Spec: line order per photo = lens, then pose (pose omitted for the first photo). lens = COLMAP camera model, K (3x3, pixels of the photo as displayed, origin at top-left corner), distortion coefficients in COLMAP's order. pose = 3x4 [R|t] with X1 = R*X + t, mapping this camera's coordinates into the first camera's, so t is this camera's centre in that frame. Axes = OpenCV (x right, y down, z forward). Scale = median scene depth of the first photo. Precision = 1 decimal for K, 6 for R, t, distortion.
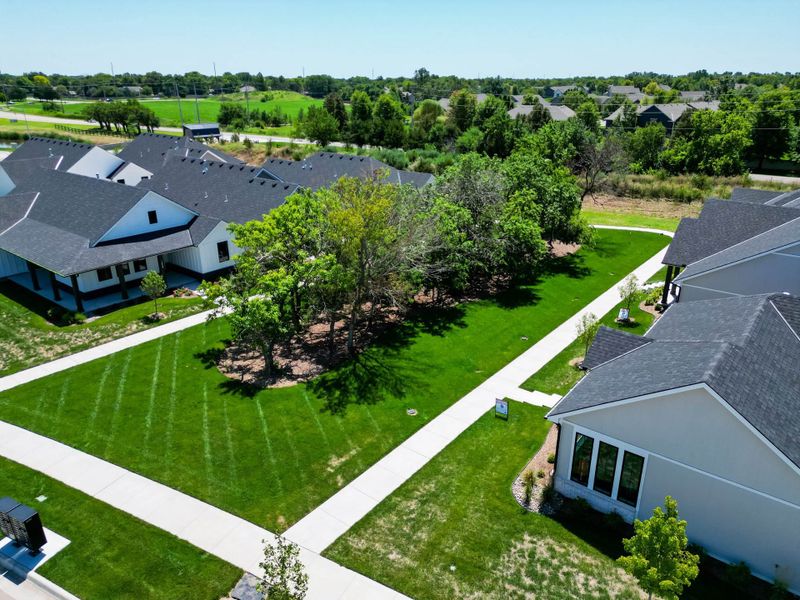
lens RADIAL K [[560.7, 0, 400.7], [0, 560.7, 298.0], [0, 0, 1]] dist [0.078676, -0.075707]
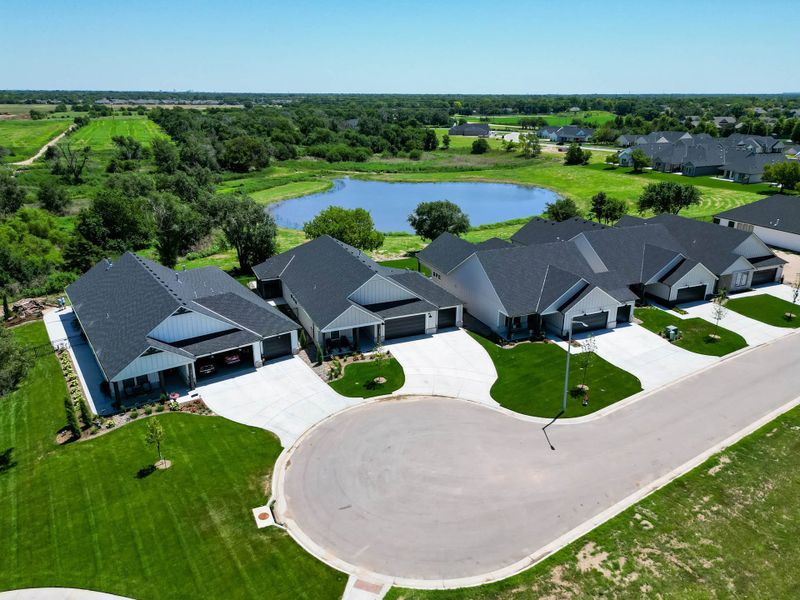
lens RADIAL K [[560.7, 0, 400.7], [0, 560.7, 298.0], [0, 0, 1]] dist [0.078676, -0.075707]
pose [[0.873924, 0.164593, -0.457347, 0.293078], [-0.175019, 0.984365, 0.019825, 0.514723], [0.453459, 0.062719, 0.889067, -1.512061]]
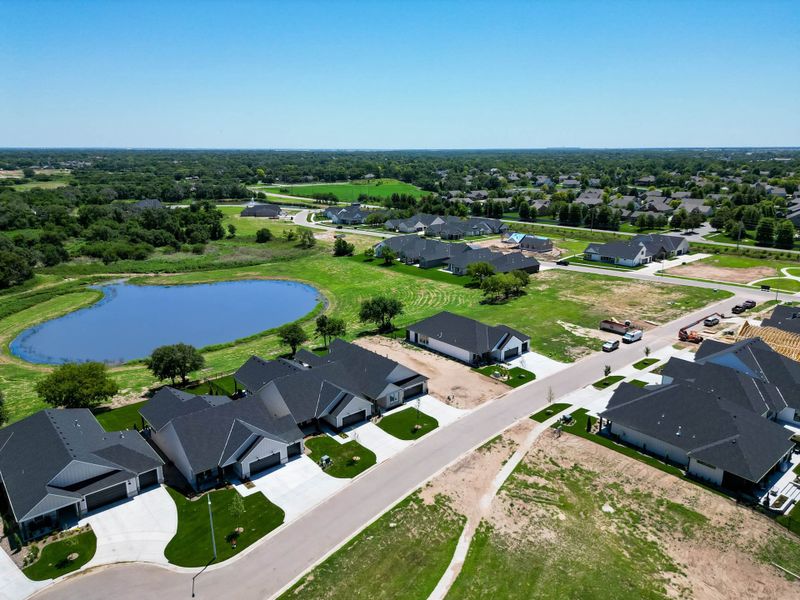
lens RADIAL K [[554.1, 0, 397.7], [0, 554.1, 301.4], [0, 0, 1]] dist [0.050388, -0.036283]
pose [[0.980052, 0.049933, -0.192365, 0.420089], [-0.068586, 0.993435, -0.091559, 0.422419], [0.186531, 0.102926, 0.977043, -1.583363]]
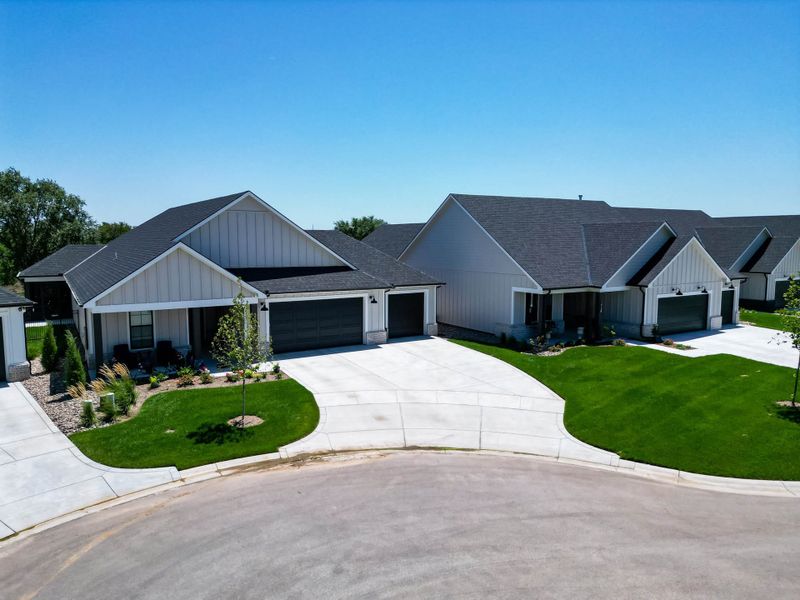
lens RADIAL K [[554.1, 0, 397.7], [0, 554.1, 301.4], [0, 0, 1]] dist [0.050388, -0.036283]
pose [[0.936757, 0.032862, -0.348434, 0.217367], [-0.121581, 0.964132, -0.235938, 0.563275], [0.328183, 0.263380, 0.907153, -1.343437]]
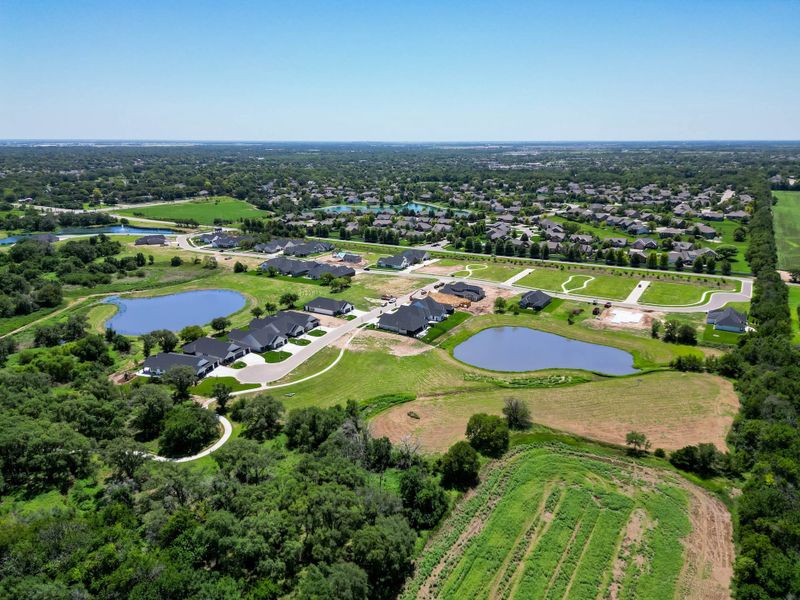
lens RADIAL K [[565.1, 0, 400.0], [0, 565.1, 300.0], [0, 0, 1]] dist [0.077393, -0.072968]
pose [[0.991153, -0.033999, 0.128299, 0.365809], [0.045535, 0.995072, -0.088079, 0.544616], [-0.124672, 0.093142, 0.987816, -2.665531]]
